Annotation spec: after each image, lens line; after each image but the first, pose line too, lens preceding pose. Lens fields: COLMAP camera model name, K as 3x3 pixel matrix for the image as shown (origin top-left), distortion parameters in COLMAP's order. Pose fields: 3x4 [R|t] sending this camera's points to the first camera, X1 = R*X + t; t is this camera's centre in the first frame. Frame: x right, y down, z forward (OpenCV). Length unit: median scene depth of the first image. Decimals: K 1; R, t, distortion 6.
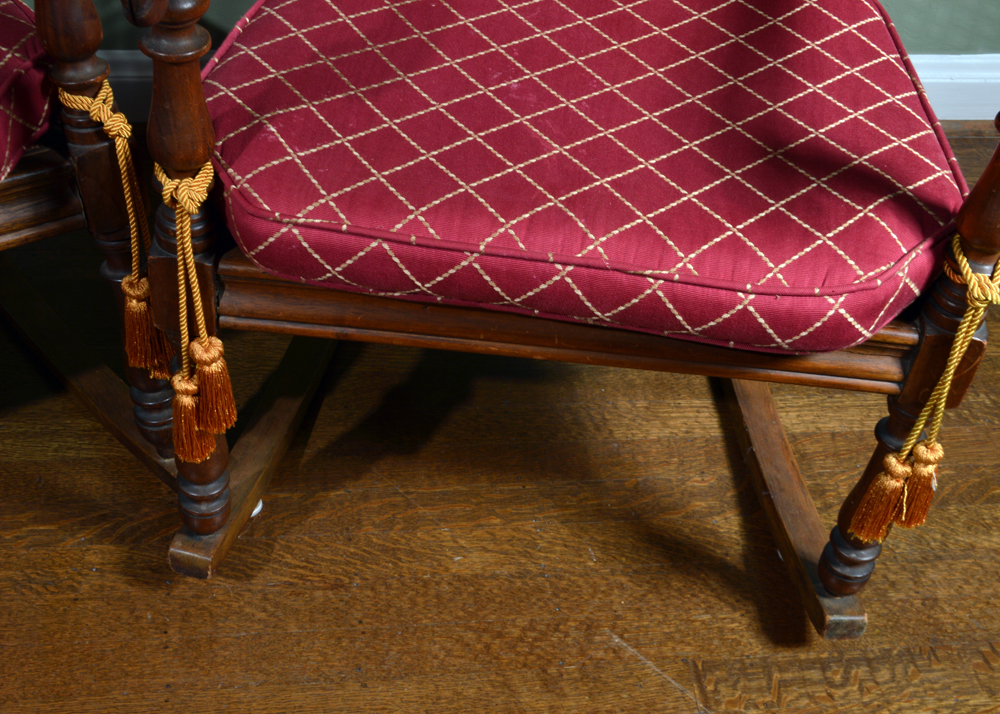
lens RADIAL K [[1343.2, 0, 500.6], [0, 1343.2, 359.9], [0, 0, 1]] dist [-0.028625, 0.000000]
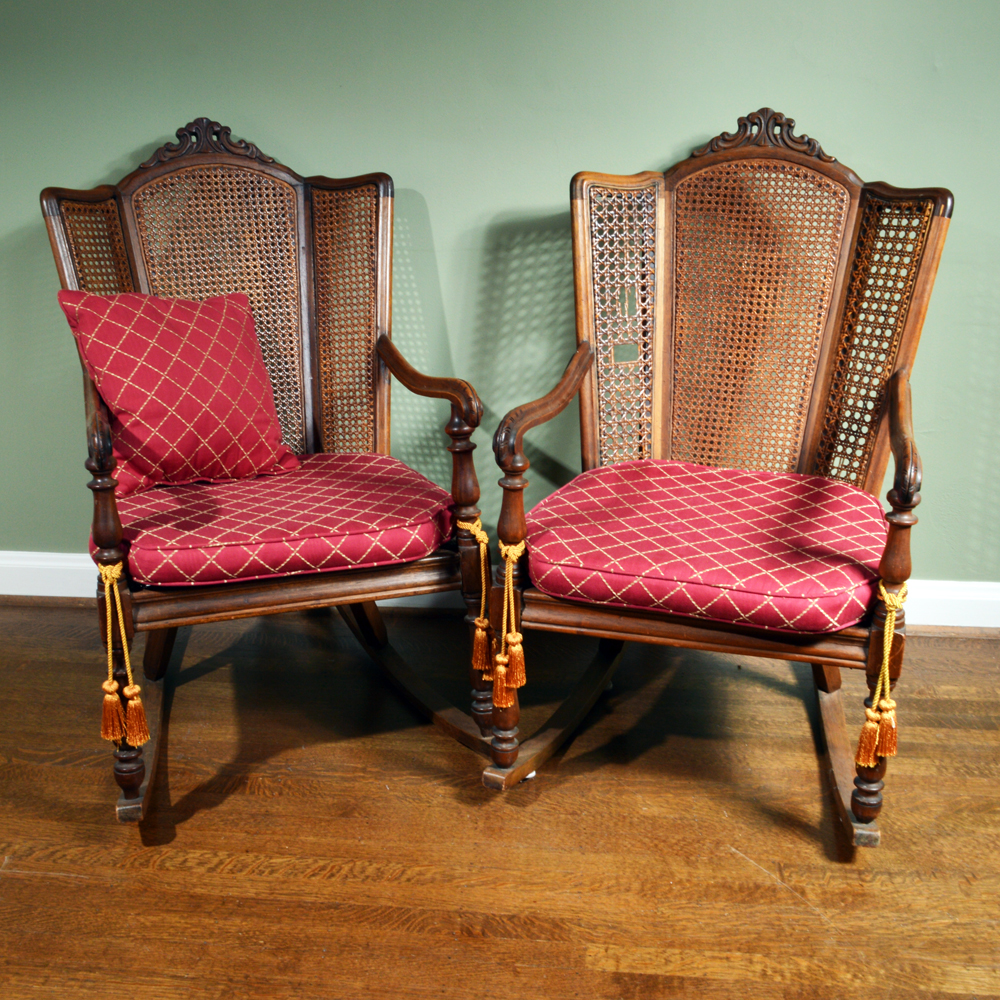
lens RADIAL K [[1342.9, 0, 484.3], [0, 1342.9, 493.3], [0, 0, 1]] dist [-0.015242, 0.000000]
pose [[0.970647, -0.004138, -0.240474, 0.192680], [-0.096365, 0.909396, -0.404614, 0.521846], [0.220360, 0.415911, 0.882304, -0.761695]]
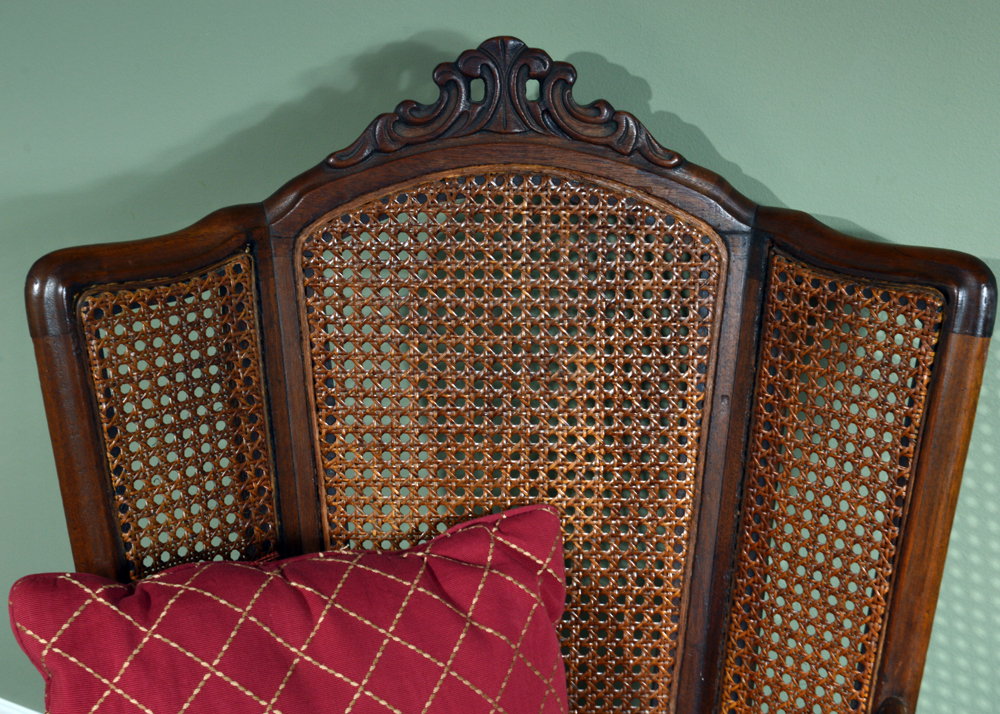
lens RADIAL K [[1712.6, 0, 492.3], [0, 1712.6, 353.8], [0, 0, 1]] dist [-0.043632, 0.000000]
pose [[0.831144, 0.201134, -0.518406, -0.182365], [-0.334699, 0.925447, -0.177551, -0.451704], [0.444046, 0.321080, 0.836499, -0.043790]]
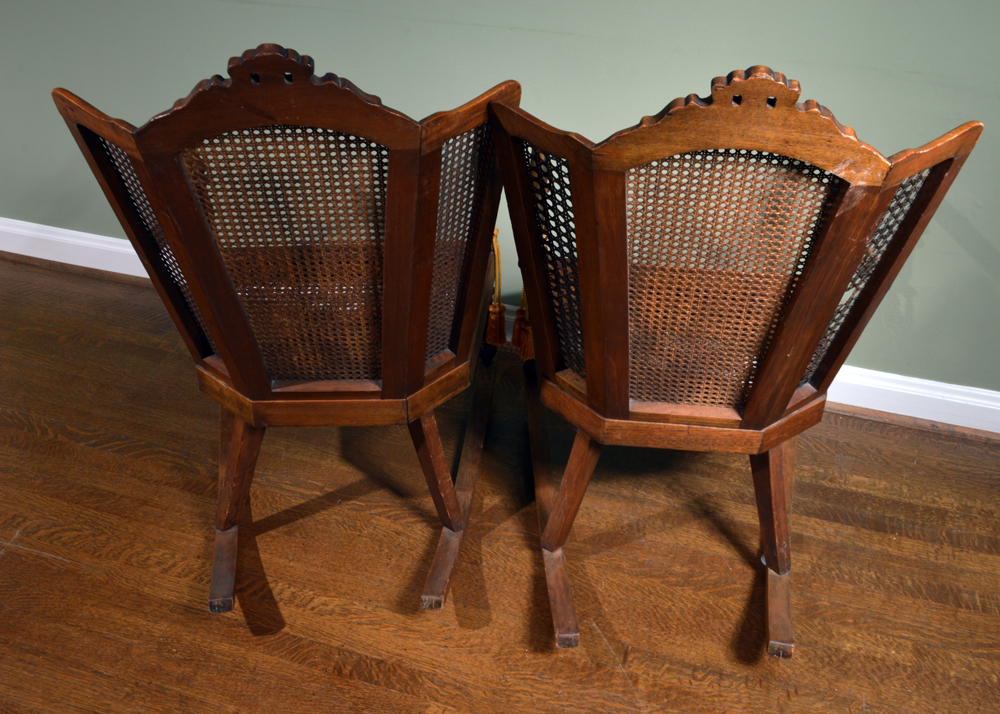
lens RADIAL K [[1022.0, 0, 499.5], [0, 1022.0, 376.6], [0, 0, 1]] dist [-0.023216, 0.000000]
pose [[0.908826, 0.185567, -0.373632, 0.453225], [-0.248953, 0.959912, -0.128807, 0.089446], [0.334751, 0.210080, 0.918590, -0.485661]]
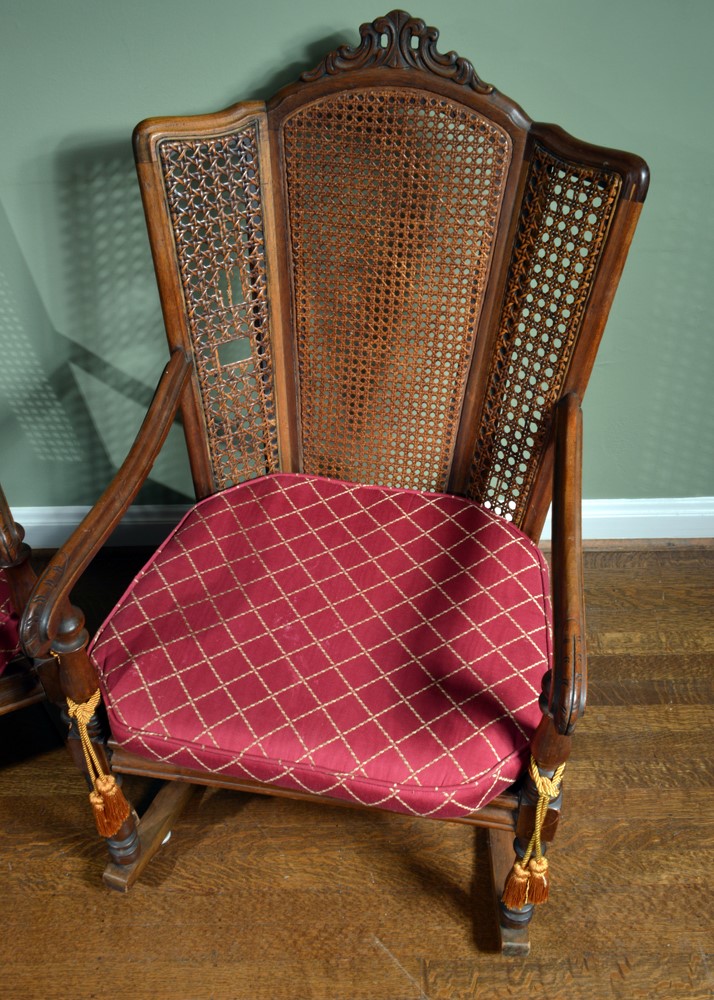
lens RADIAL K [[1022.0, 0, 363.2], [0, 1022.0, 501.9], [0, 0, 1]] dist [-0.023216, 0.000000]
pose [[0.988615, 0.007672, -0.150268, 0.249759], [-0.012554, 0.999423, -0.031566, -0.275223], [0.149939, 0.033094, 0.988141, -0.208352]]
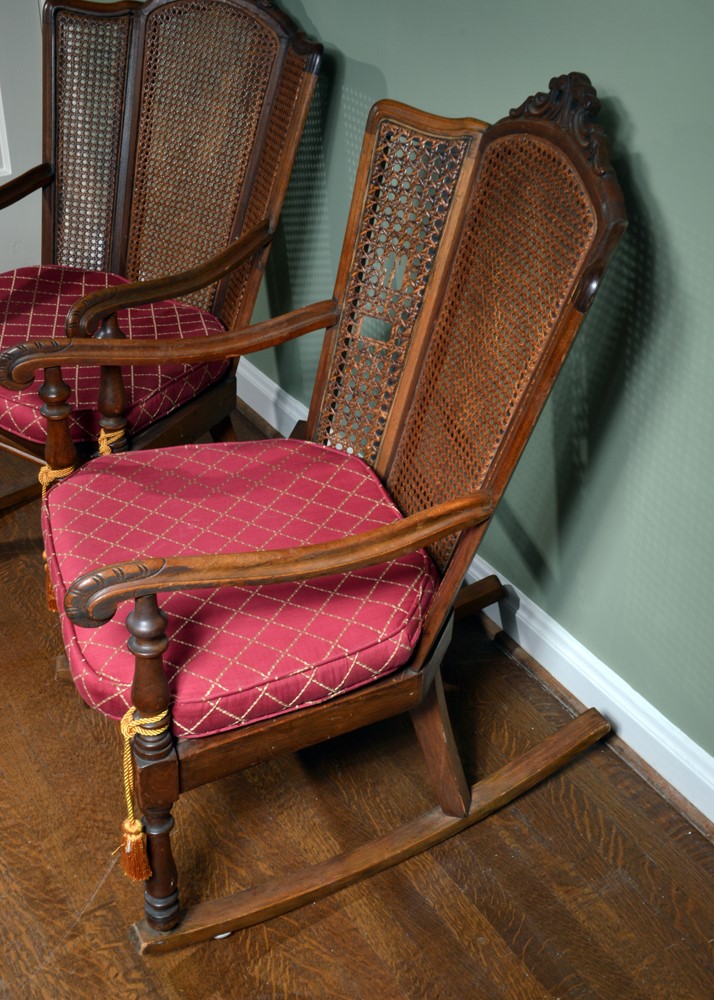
lens RADIAL K [[1282.4, 0, 355.1], [0, 1282.4, 498.9], [0, 0, 1]] dist [-0.022303, 0.000000]
pose [[0.414001, 0.435430, -0.799377, 1.255812], [-0.620566, 0.777478, 0.102107, -0.469739], [0.665959, 0.453794, 0.592090, 0.090671]]
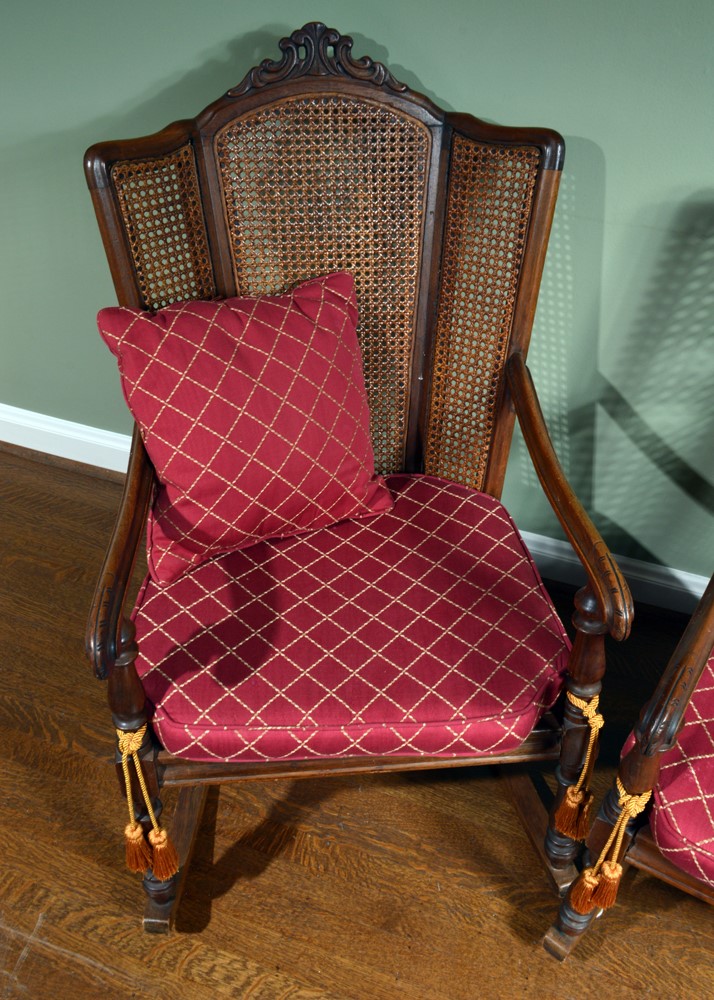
lens RADIAL K [[972.0, 0, 361.1], [0, 972.0, 502.7], [0, 0, 1]] dist [-0.023229, 0.000000]
pose [[0.891153, 0.257989, -0.373213, -0.138859], [-0.270341, 0.962560, 0.019867, -0.318423], [0.364365, 0.083190, 0.927533, -0.209730]]
